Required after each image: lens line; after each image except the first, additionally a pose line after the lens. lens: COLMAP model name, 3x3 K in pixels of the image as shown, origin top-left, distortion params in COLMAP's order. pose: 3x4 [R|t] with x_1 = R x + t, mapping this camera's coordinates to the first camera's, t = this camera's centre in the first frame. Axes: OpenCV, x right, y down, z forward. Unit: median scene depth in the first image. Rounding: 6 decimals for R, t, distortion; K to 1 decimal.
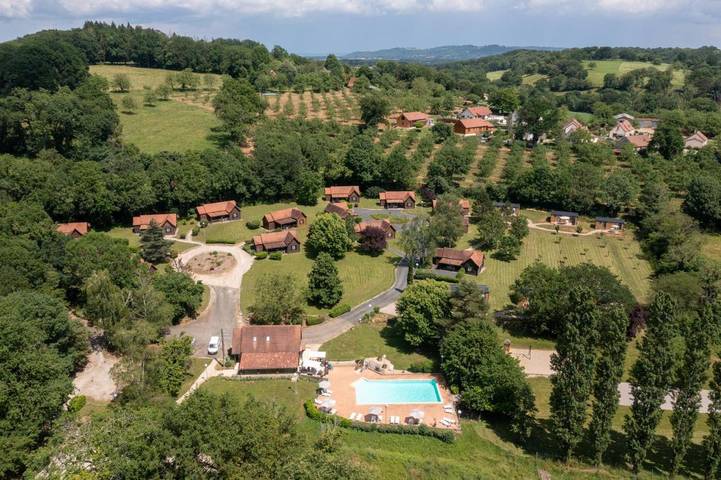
lens RADIAL K [[572.6, 0, 360.2], [0, 572.6, 239.9], [0, 0, 1]] dist [-0.005750, -0.002830]
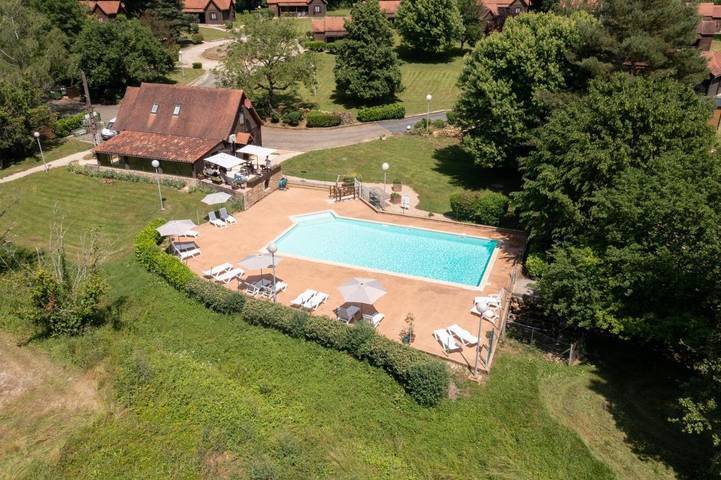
lens RADIAL K [[572.6, 0, 360.6], [0, 572.6, 241.3], [0, 0, 1]] dist [-0.005750, -0.002830]
pose [[0.918098, 0.158193, -0.363416, 0.201087], [-0.114442, 0.983648, 0.139064, 0.222070], [0.379473, -0.086084, 0.921189, 0.677443]]
